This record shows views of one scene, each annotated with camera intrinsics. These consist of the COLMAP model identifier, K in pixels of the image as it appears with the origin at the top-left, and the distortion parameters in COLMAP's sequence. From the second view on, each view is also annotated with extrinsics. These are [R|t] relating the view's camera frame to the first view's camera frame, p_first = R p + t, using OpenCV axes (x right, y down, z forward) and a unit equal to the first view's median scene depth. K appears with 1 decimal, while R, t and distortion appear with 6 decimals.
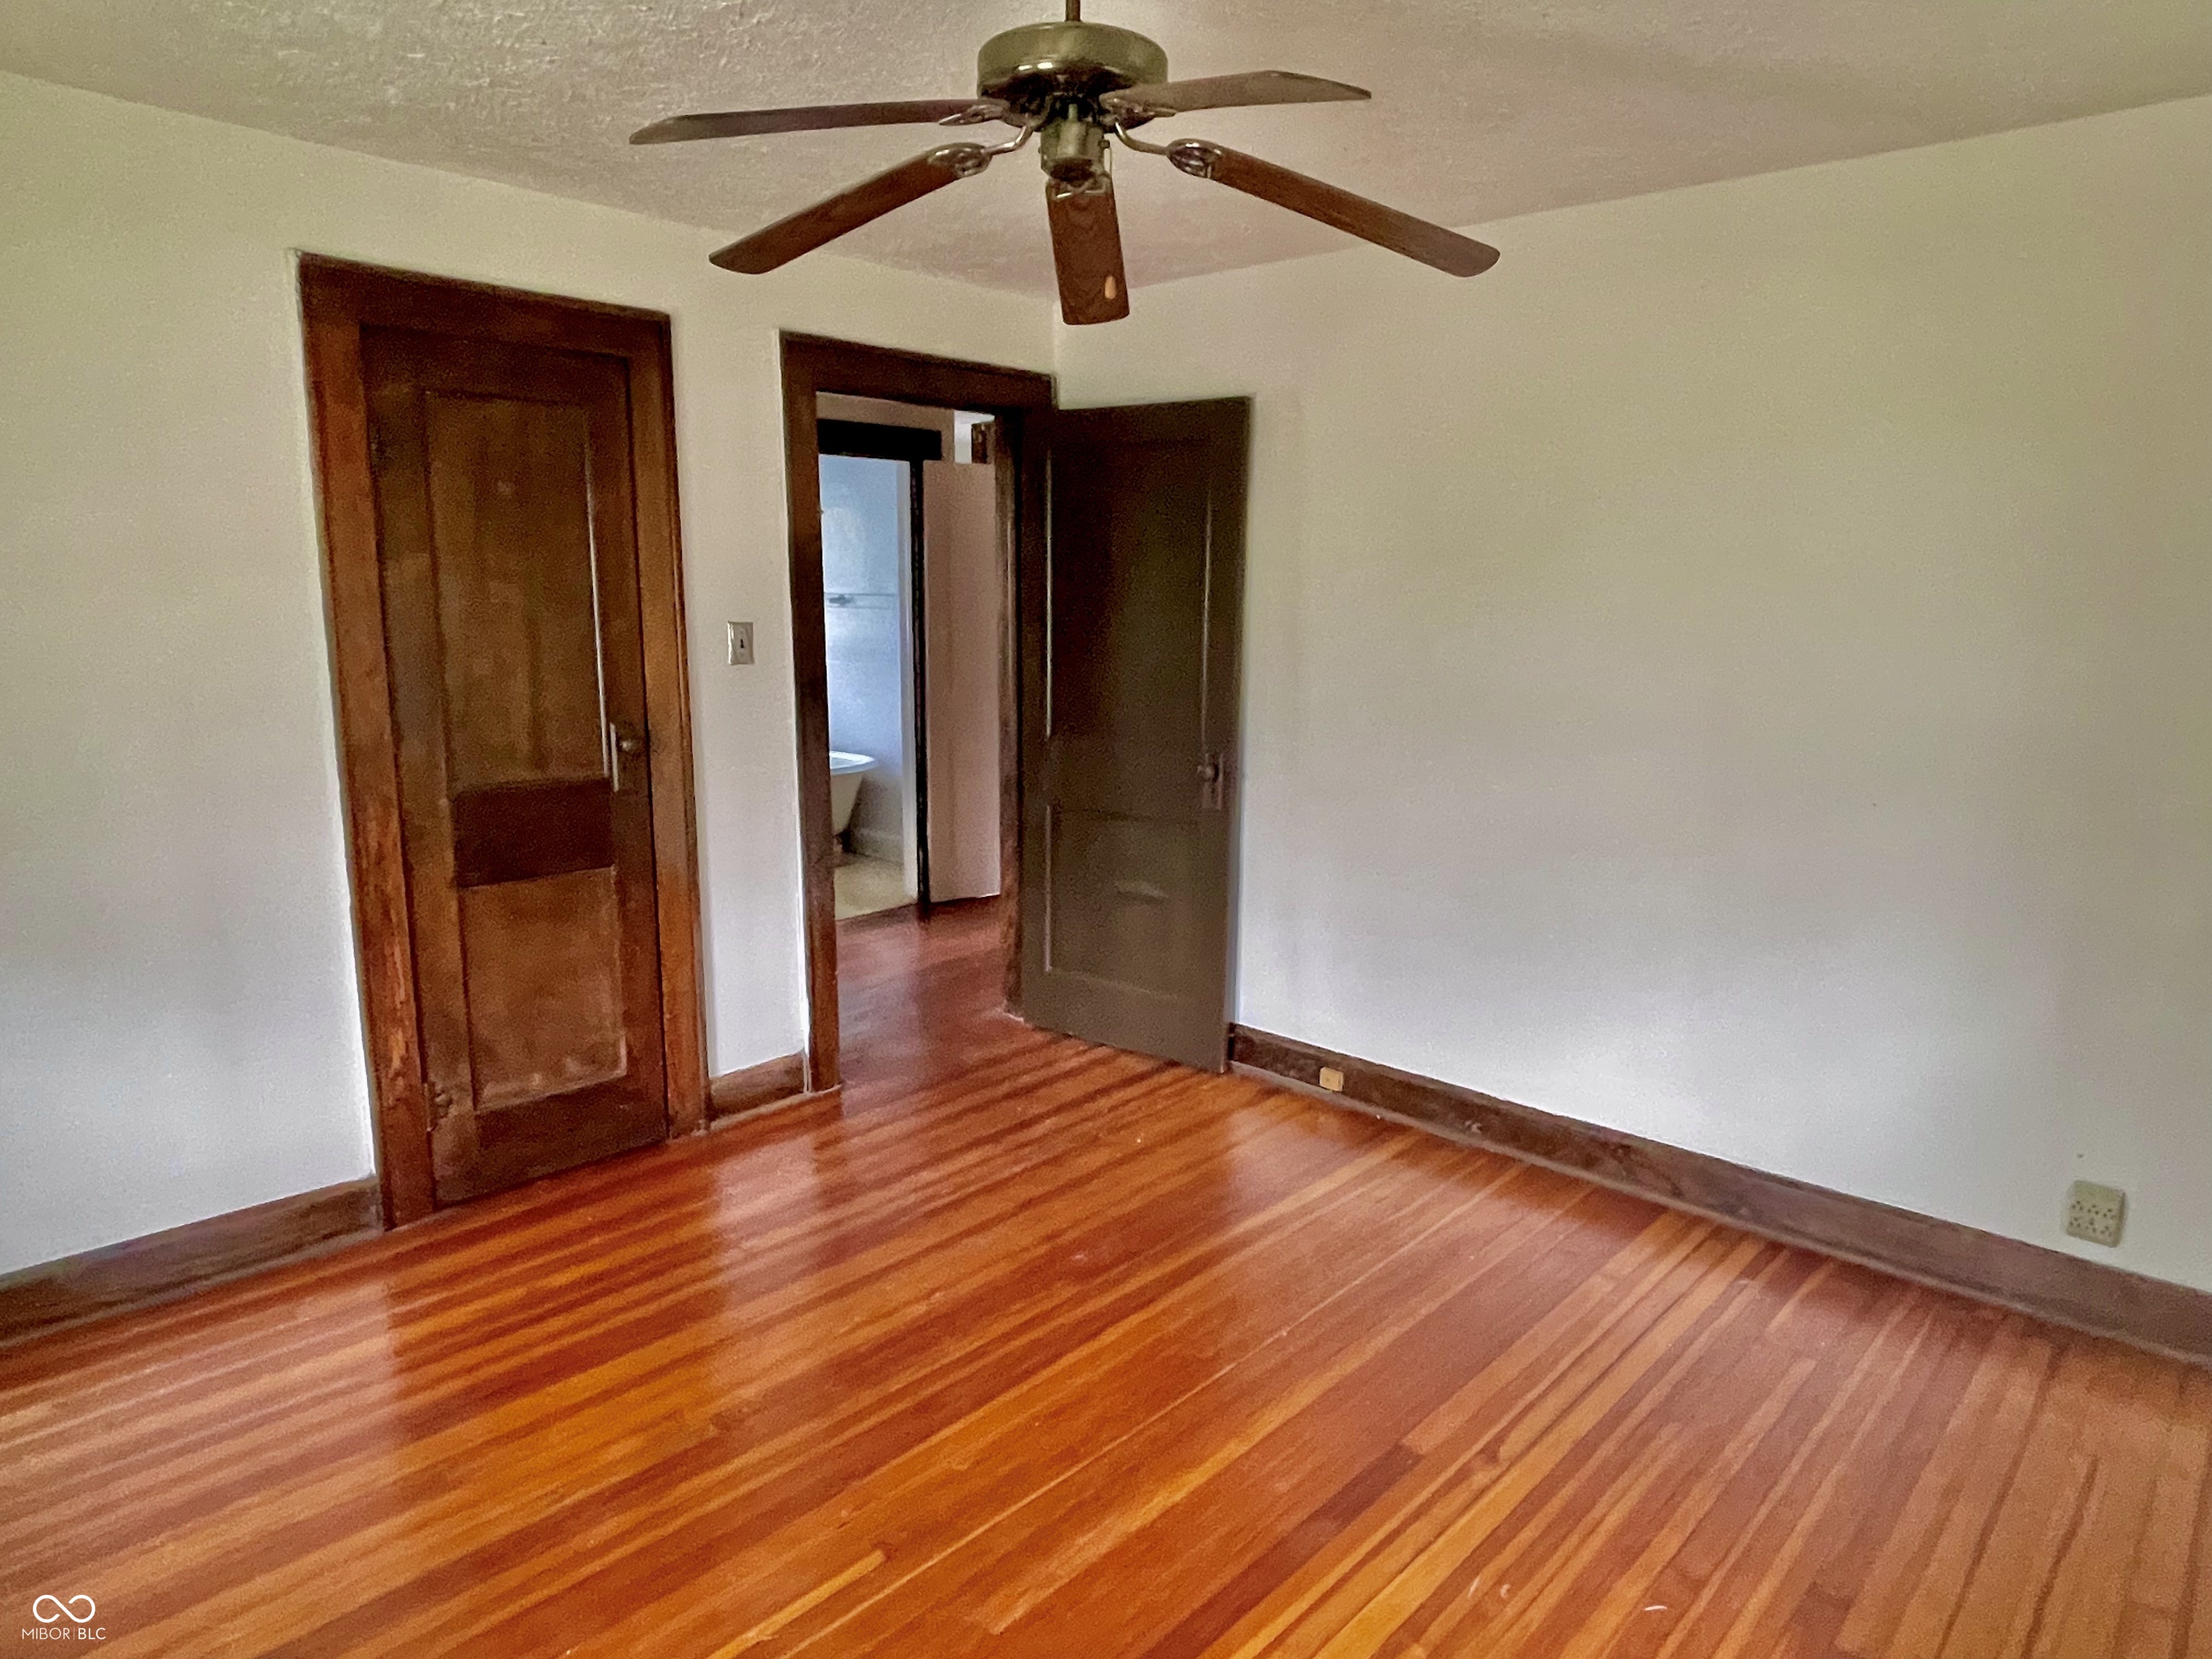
lens RADIAL K [[1405.4, 0, 1102.6], [0, 1405.4, 823.2], [0, 0, 1]] dist [0.016788, -0.018525]
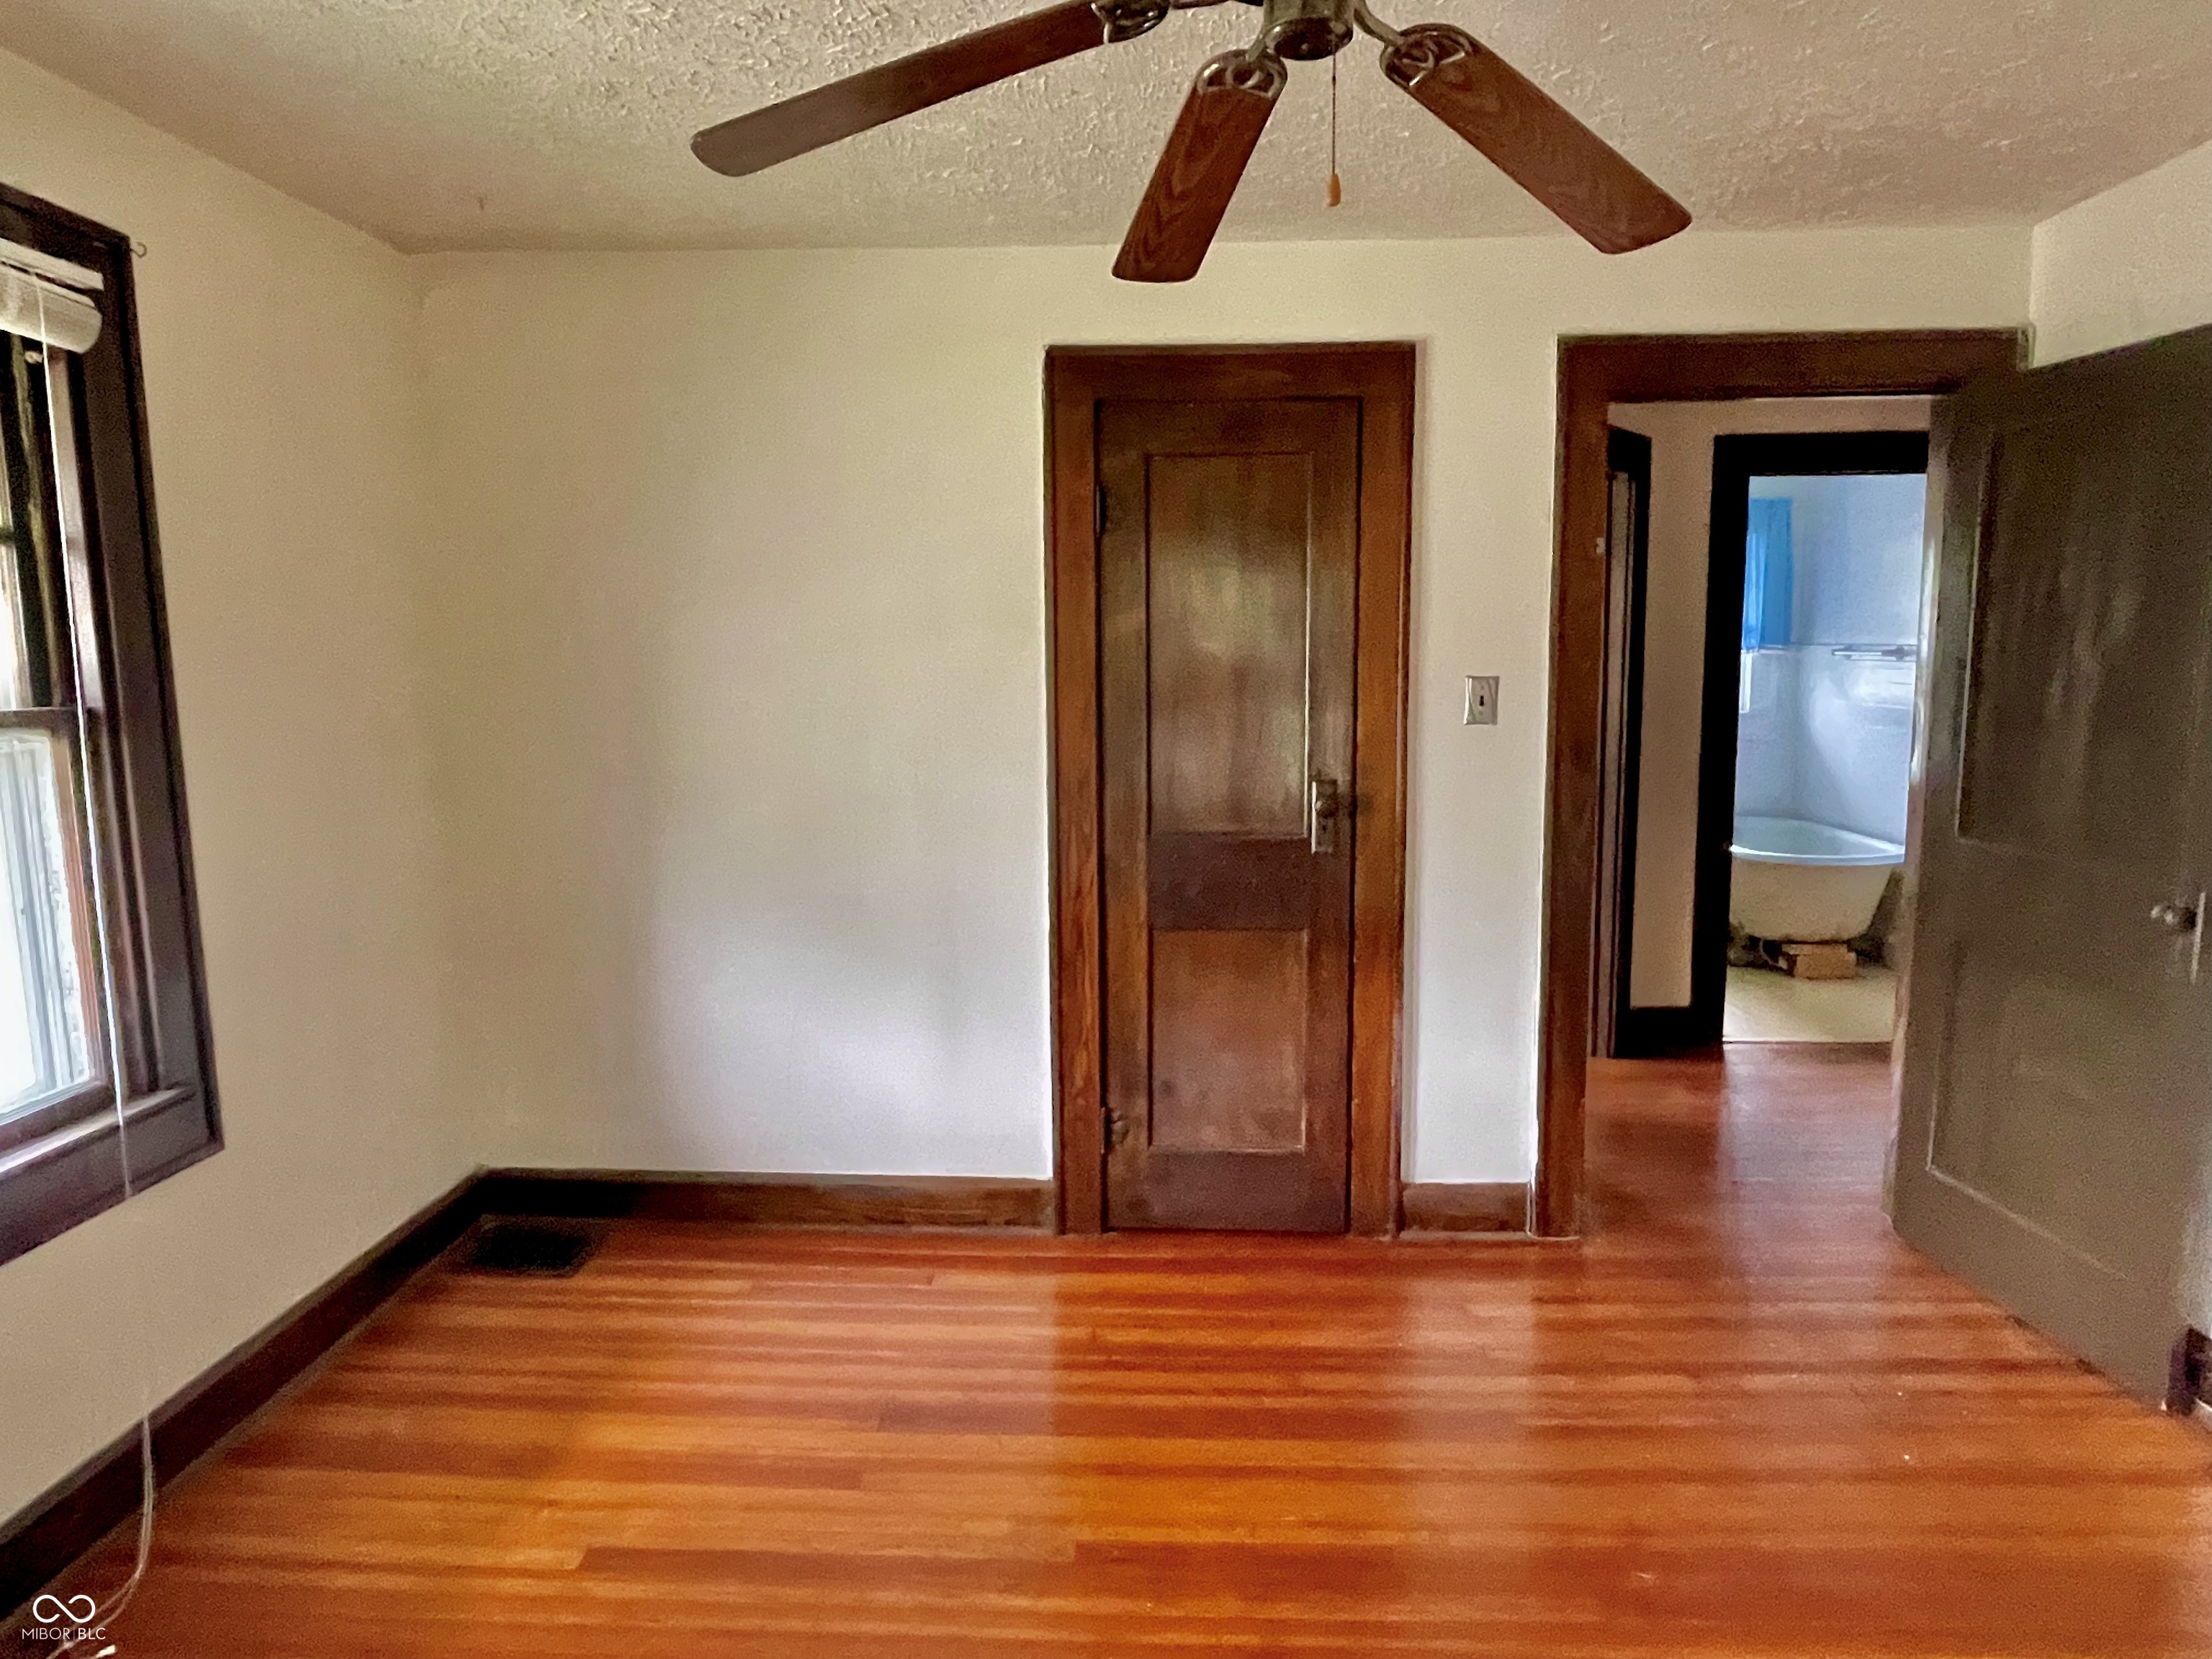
lens RADIAL K [[1405.4, 0, 1102.6], [0, 1405.4, 823.2], [0, 0, 1]] dist [0.016788, -0.018525]
pose [[0.645344, 0.089672, -0.758610, 0.281358], [-0.114725, 0.993200, 0.019806, -0.045451], [0.755228, 0.074250, 0.651244, 0.276563]]
